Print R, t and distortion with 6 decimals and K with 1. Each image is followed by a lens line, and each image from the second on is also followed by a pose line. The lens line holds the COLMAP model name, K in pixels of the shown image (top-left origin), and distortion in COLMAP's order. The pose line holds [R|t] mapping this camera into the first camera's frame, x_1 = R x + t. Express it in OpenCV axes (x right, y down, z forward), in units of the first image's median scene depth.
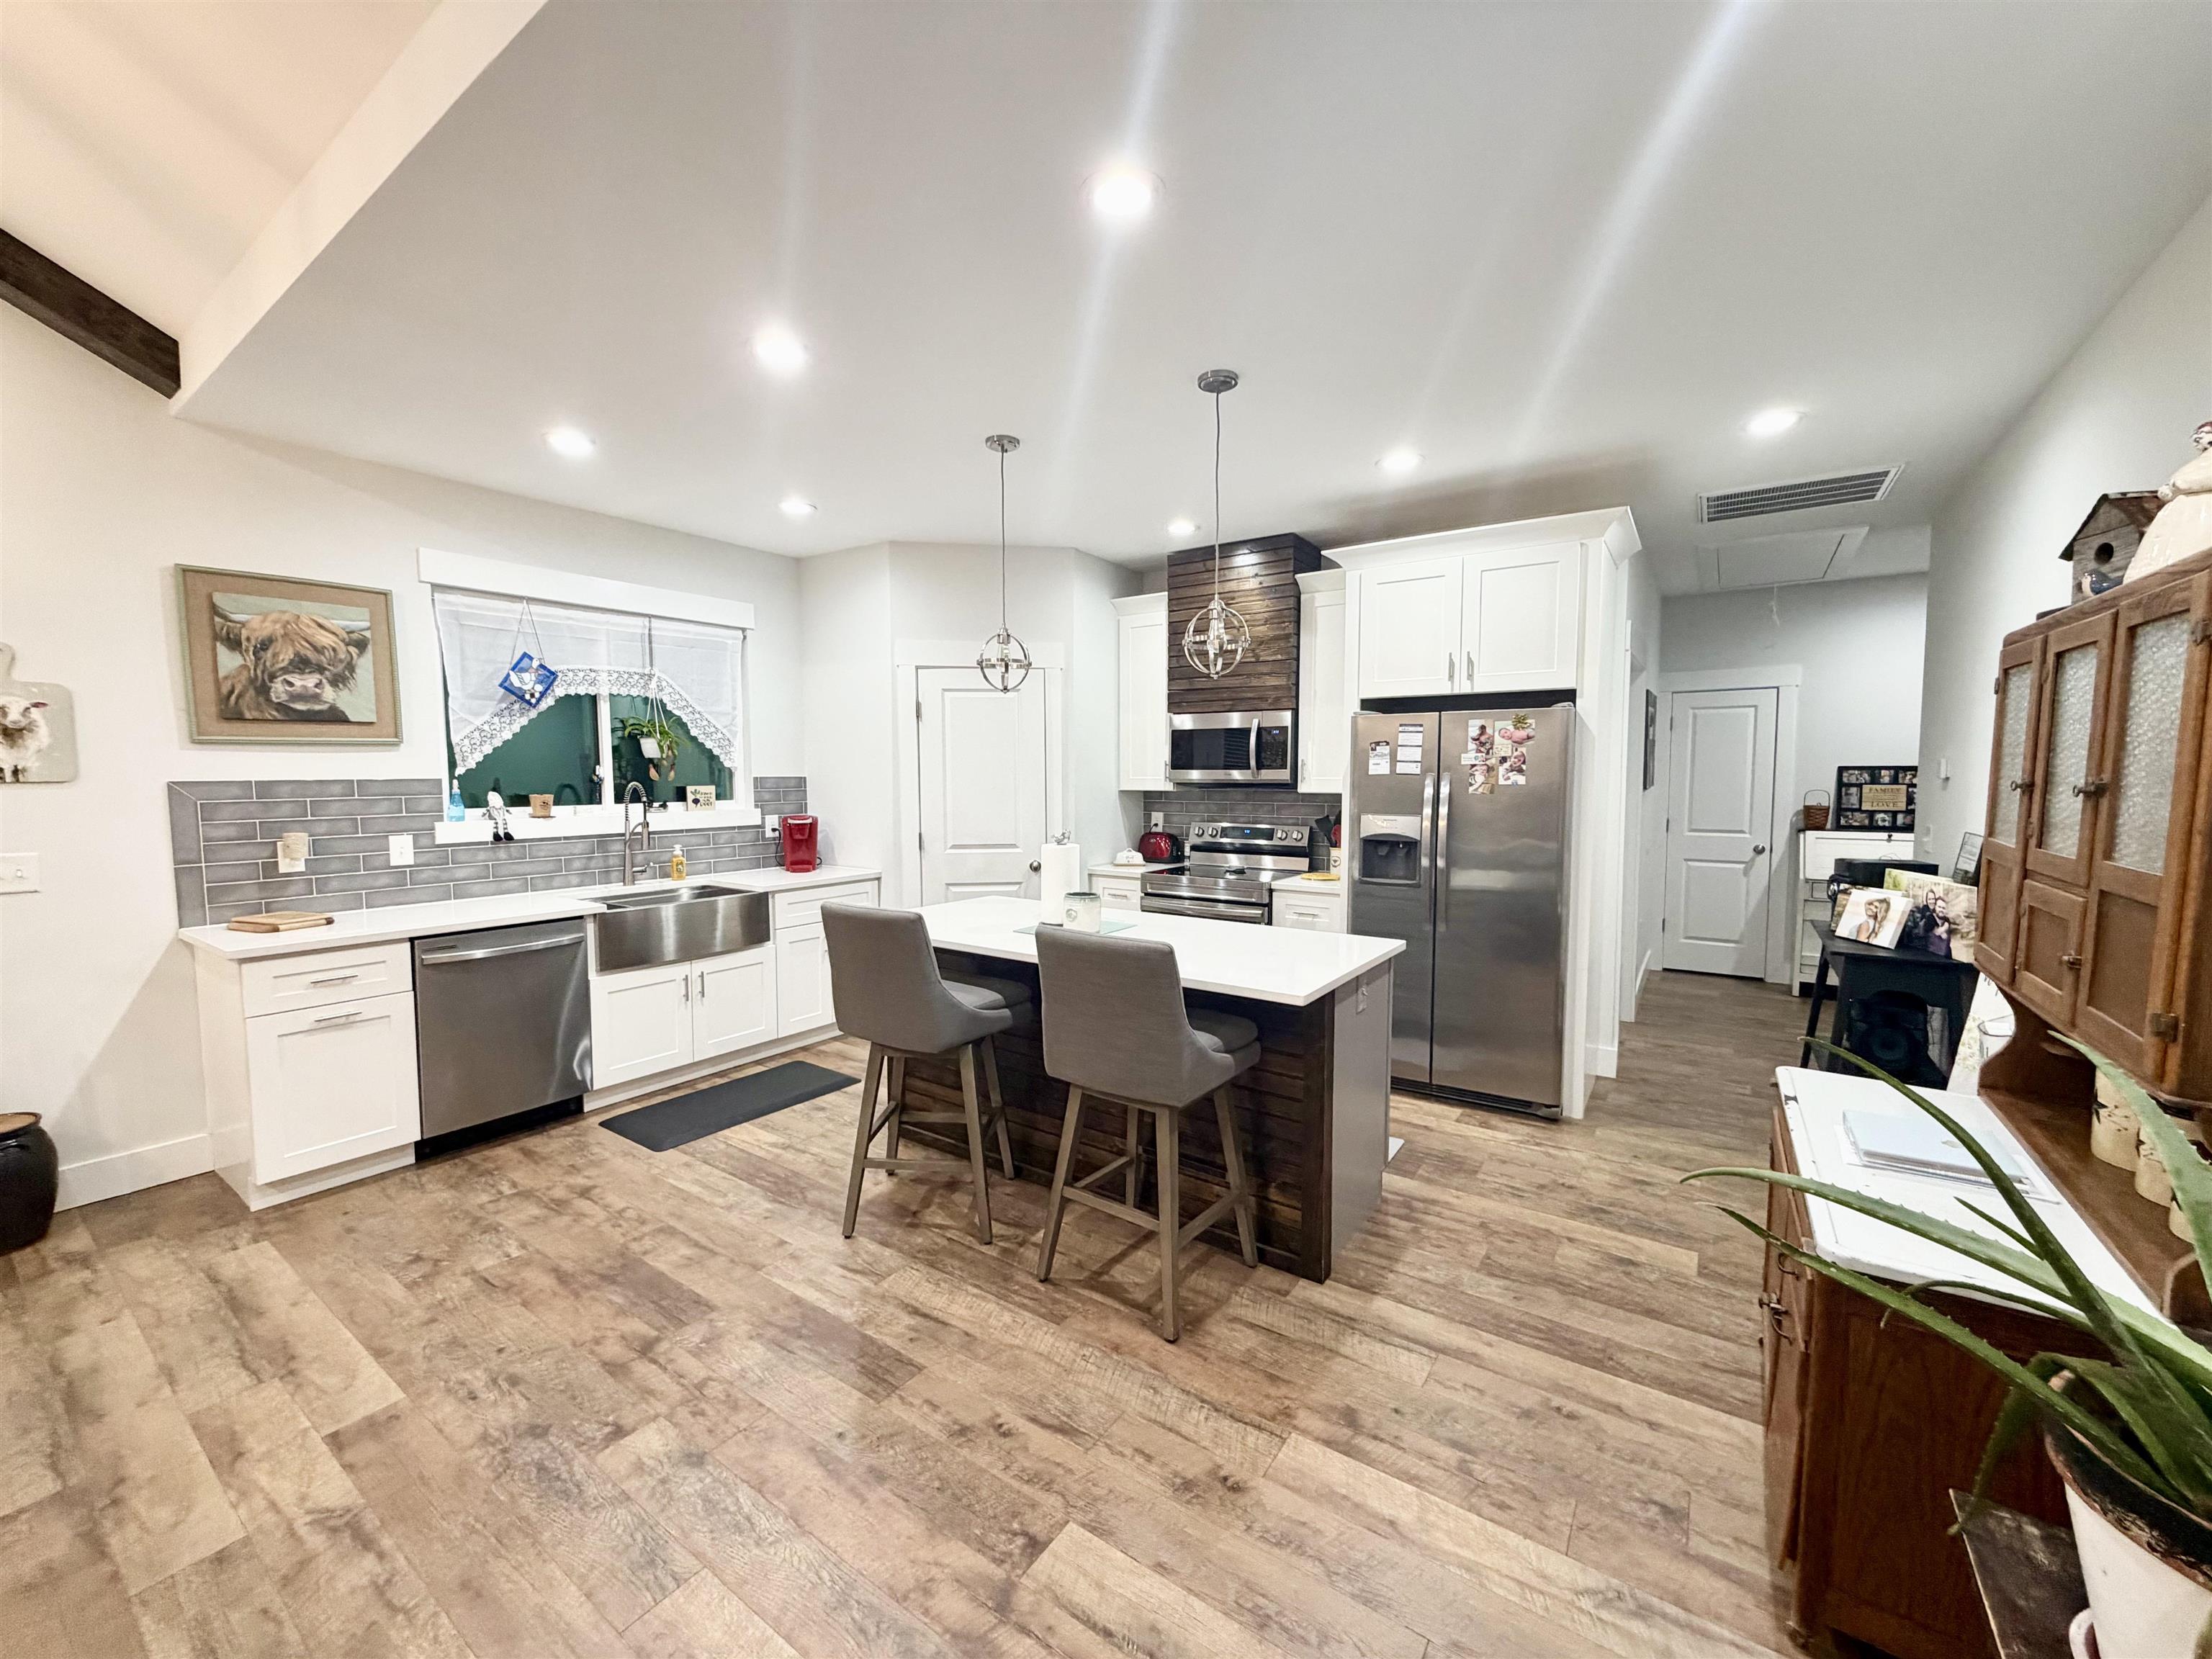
lens RADIAL K [[882.7, 0, 1094.5], [0, 882.7, 827.0], [0, 0, 1]] dist [0.000016, 0.000383]
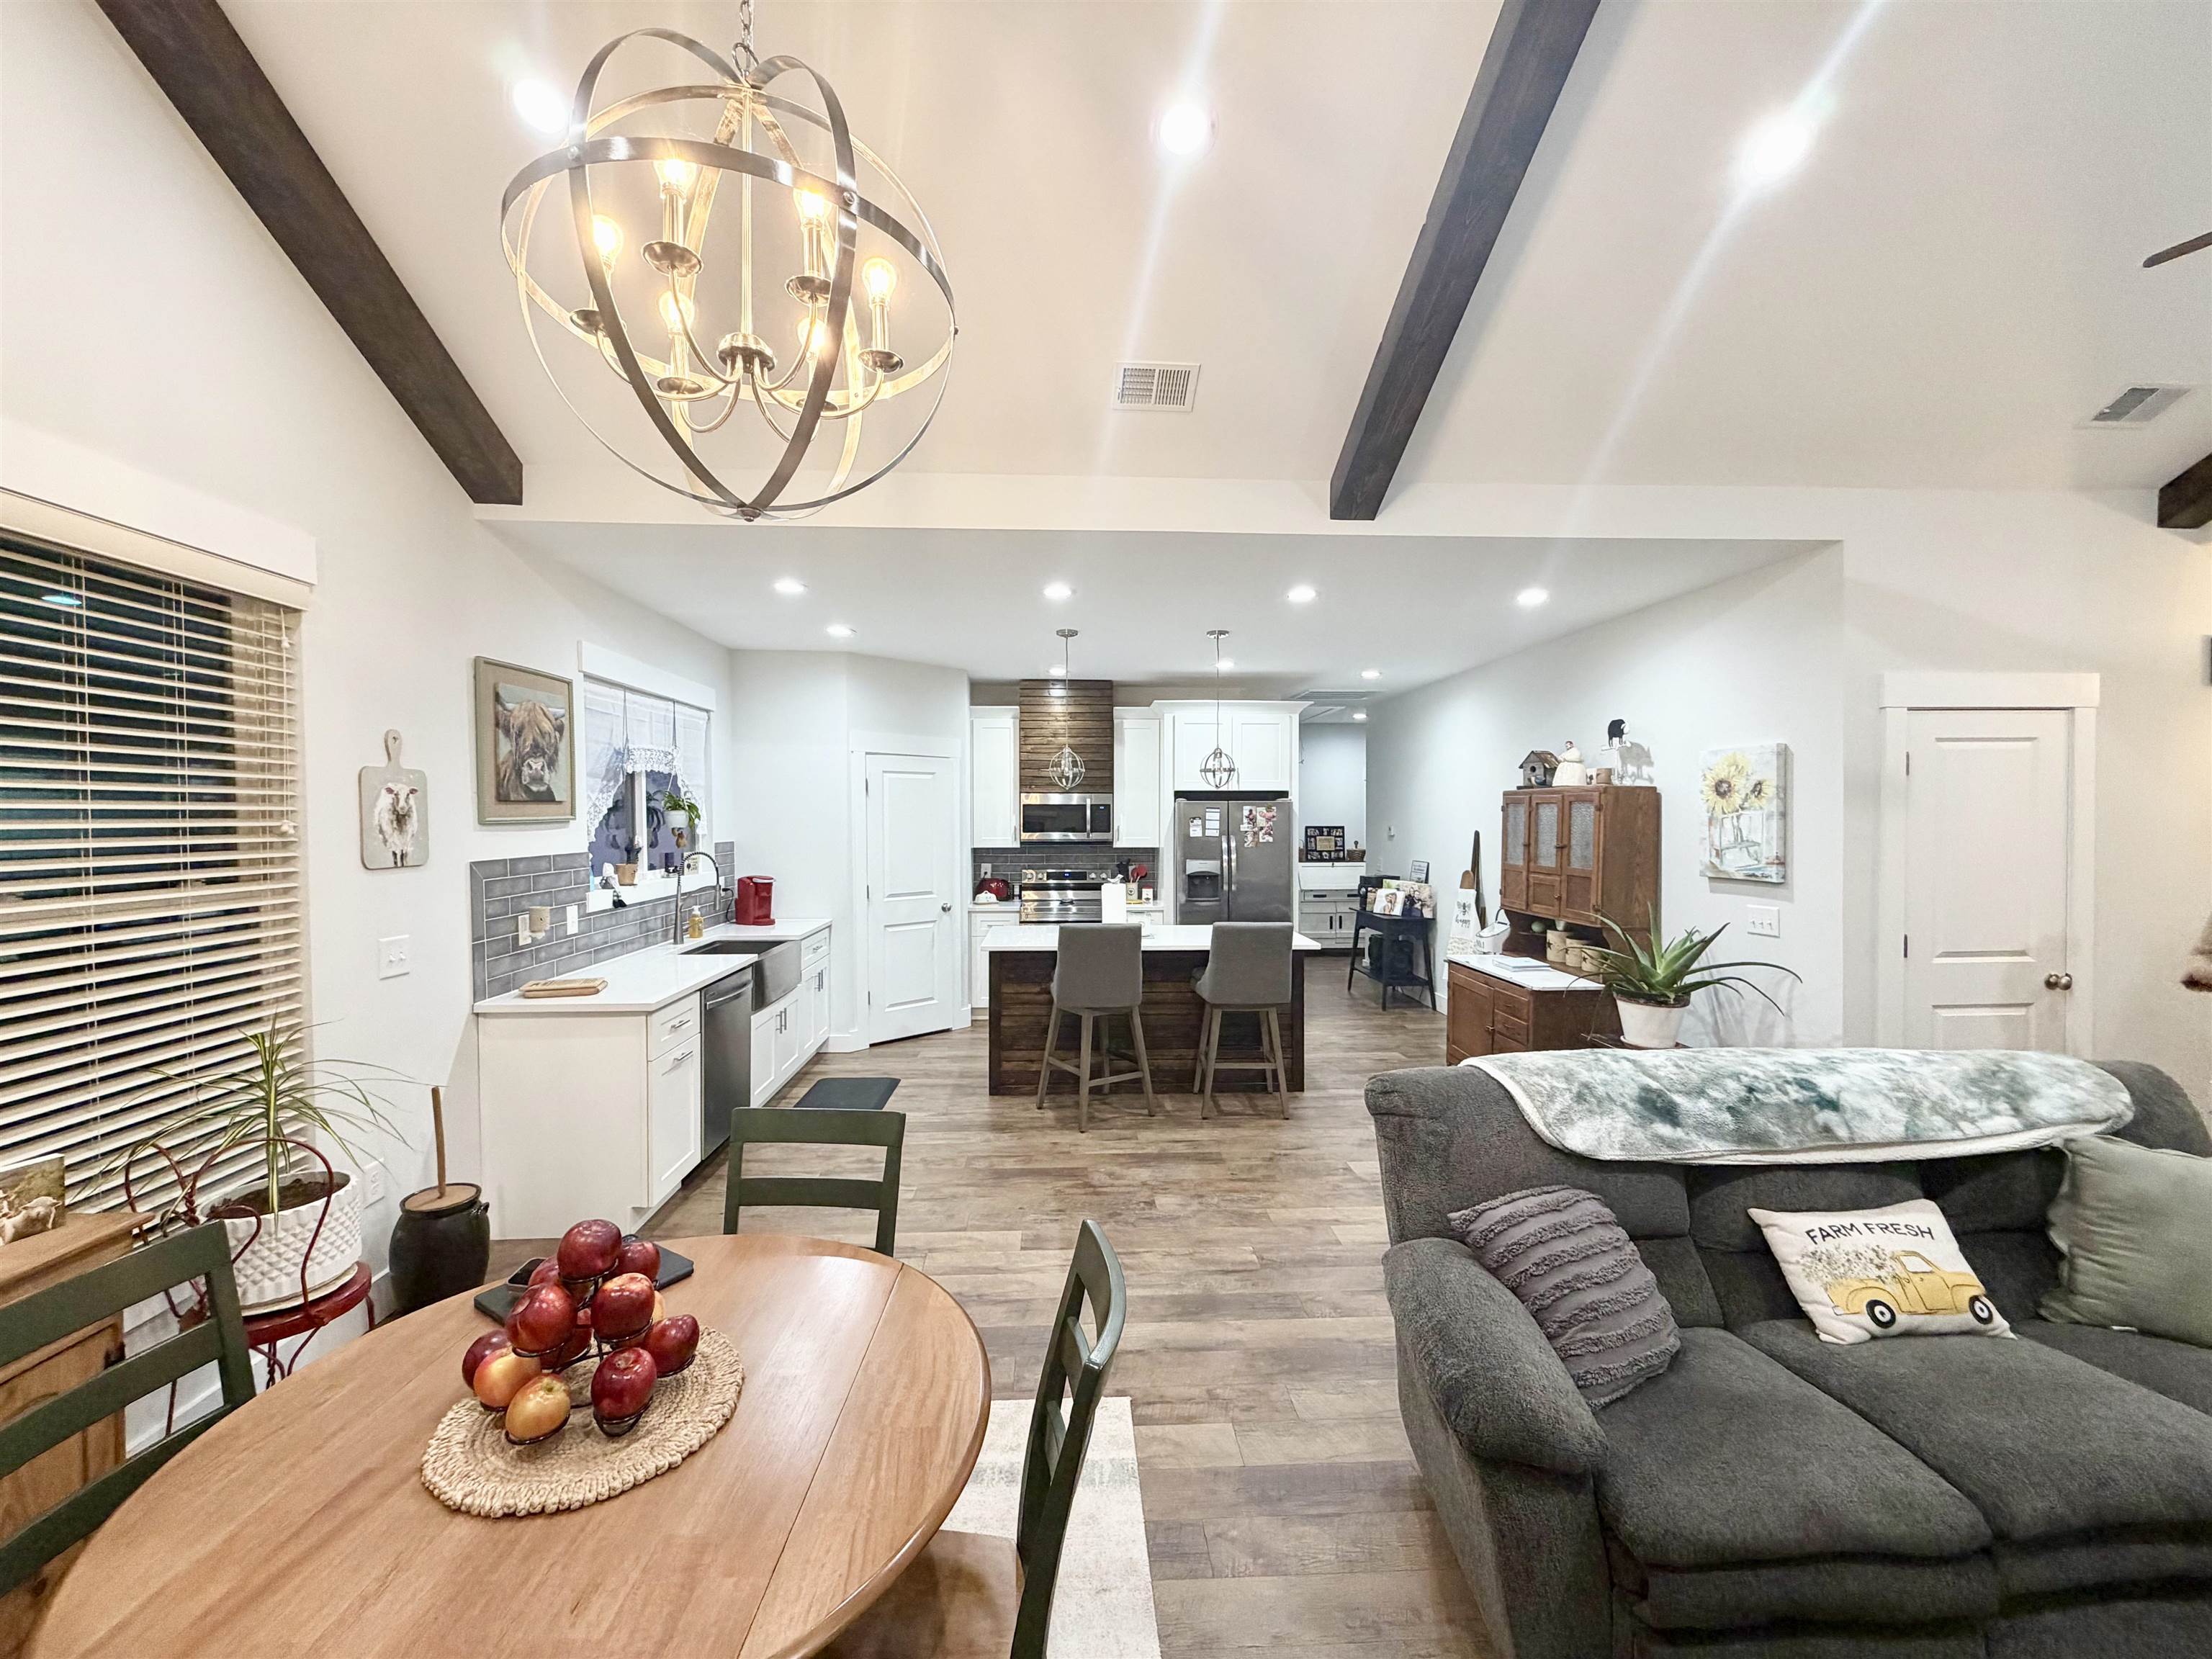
lens RADIAL K [[882.7, 0, 1094.5], [0, 882.7, 827.0], [0, 0, 1]] dist [0.000016, 0.000383]
pose [[0.790107, -0.005621, 0.612944, -0.885017], [0.037722, 0.998509, -0.039469, -0.018791], [-0.611808, 0.054306, 0.789140, -0.222014]]
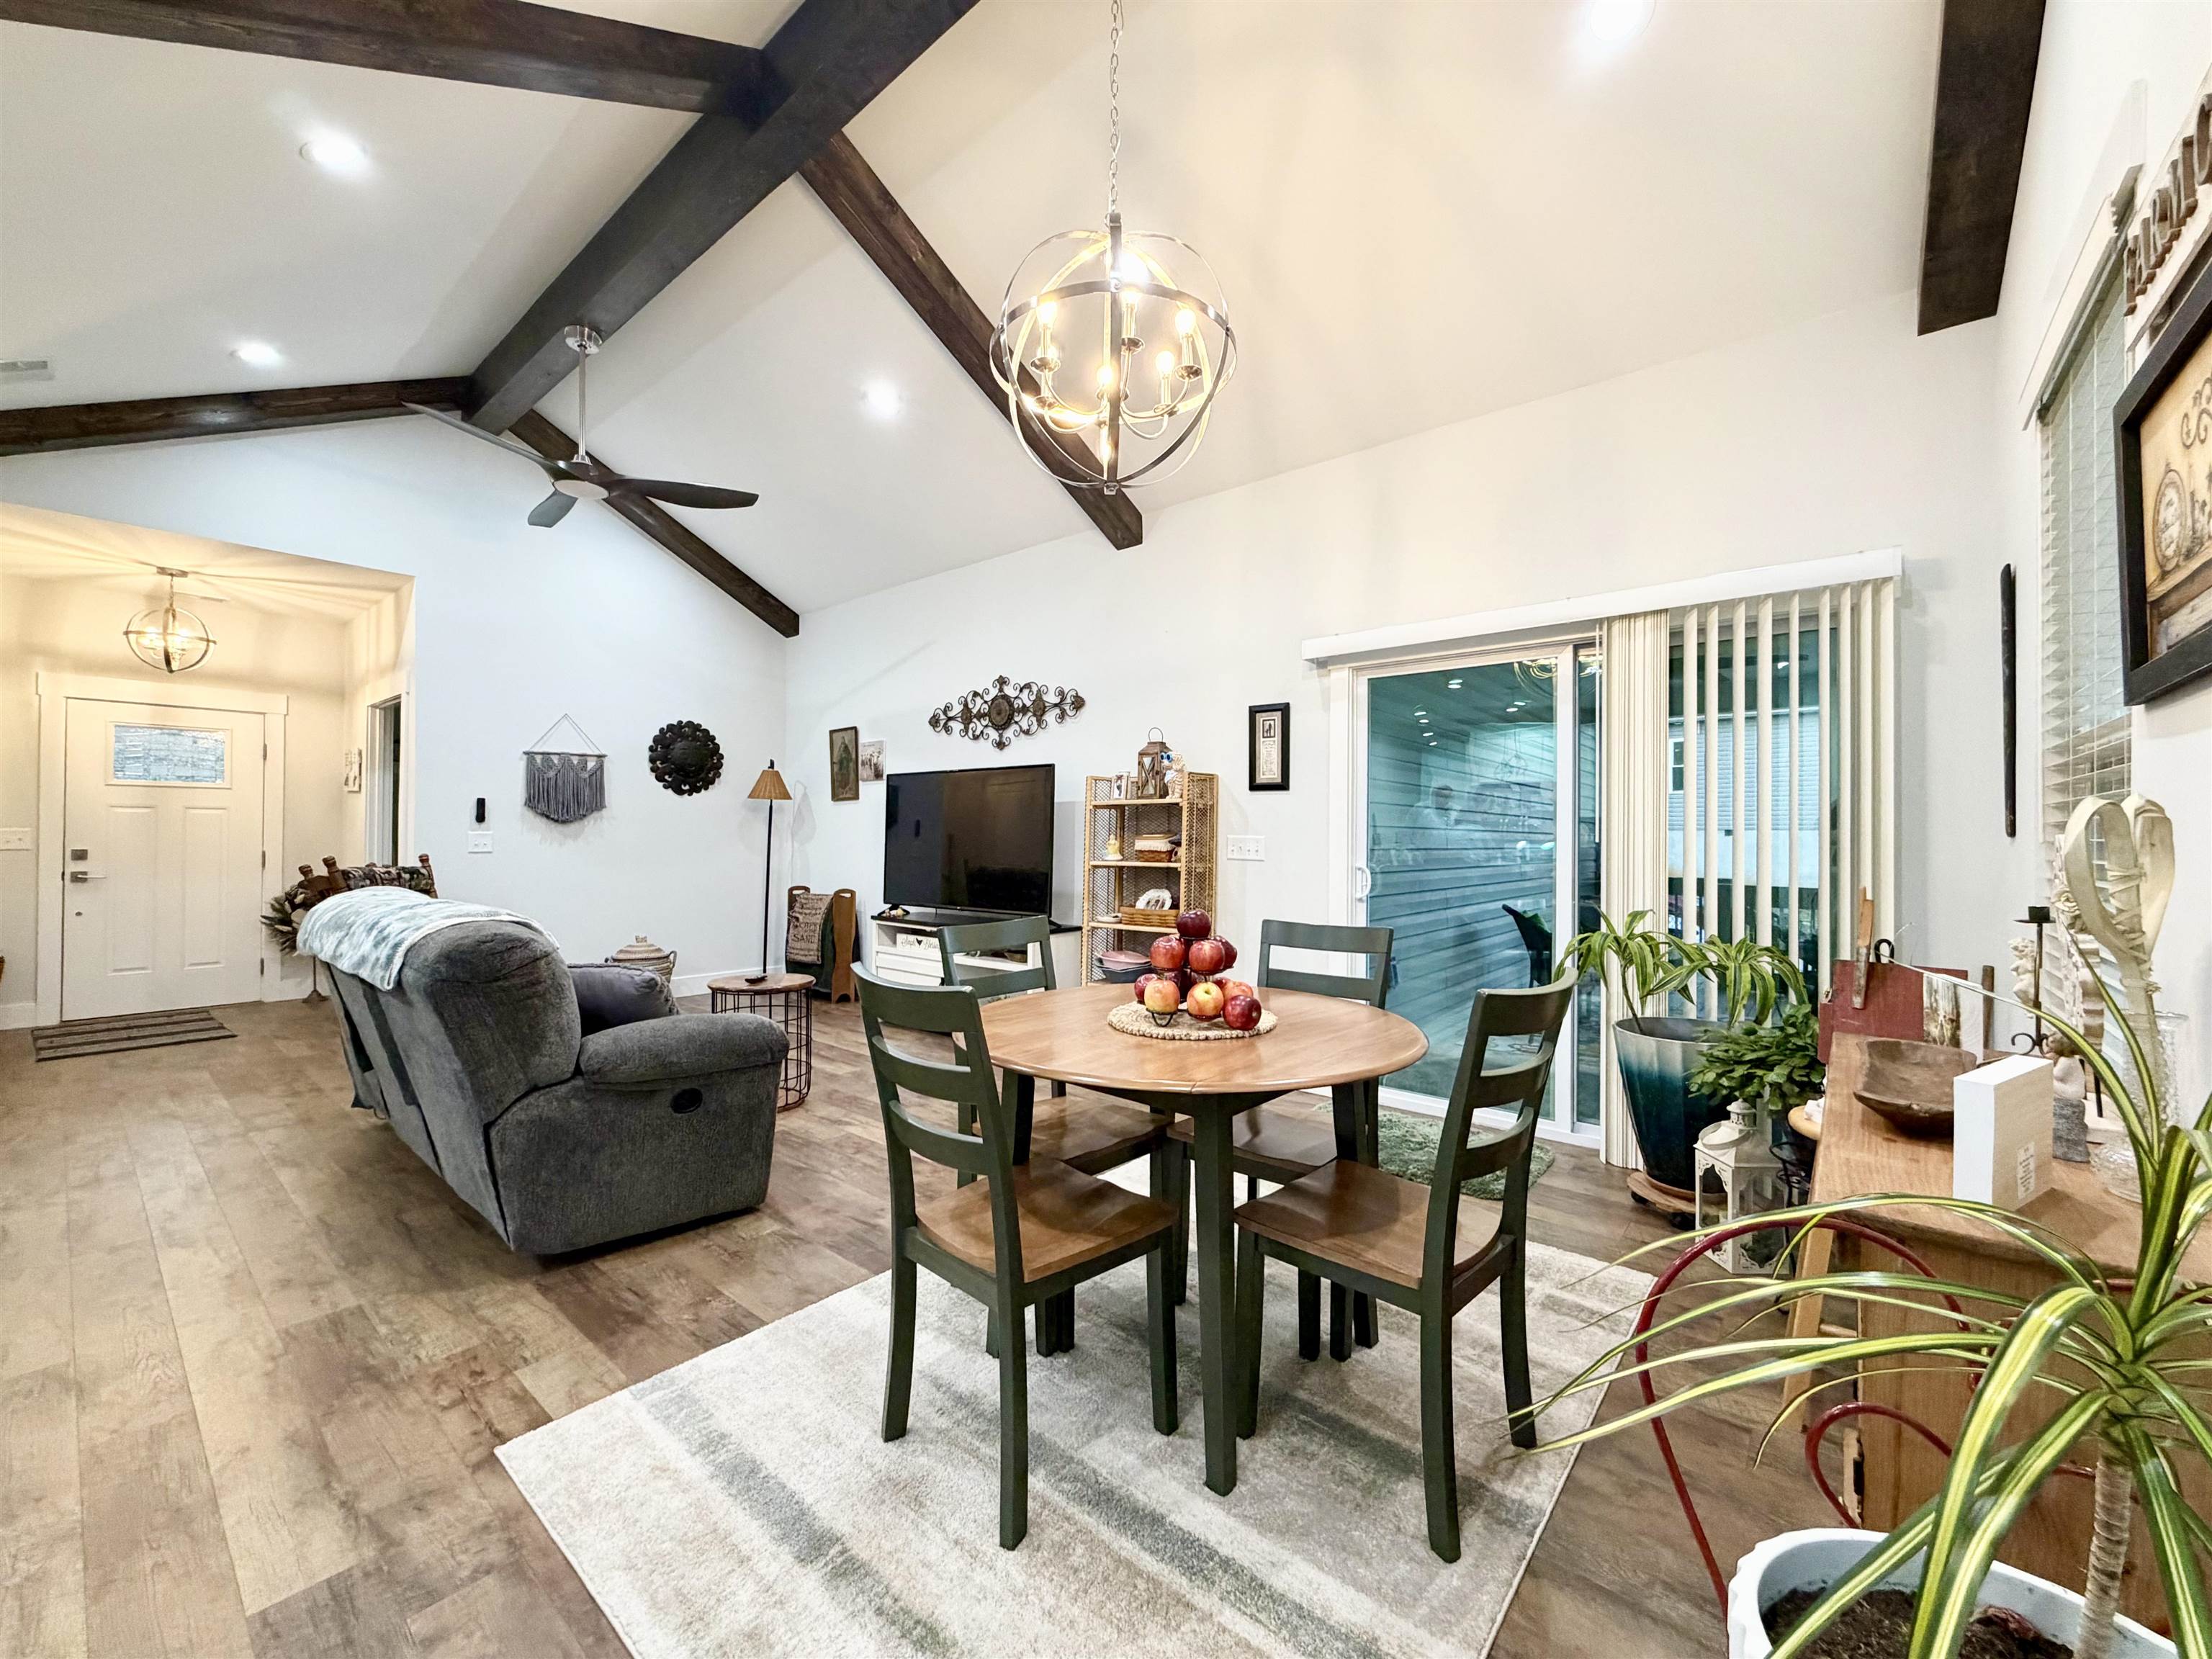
lens RADIAL K [[882.7, 0, 1094.5], [0, 882.7, 827.0], [0, 0, 1]] dist [0.000016, 0.000383]
pose [[-0.995171, -0.000991, 0.098152, -0.833658], [0.004503, 0.998435, 0.055740, 0.023222], [-0.098054, 0.055913, -0.993609, 0.666402]]
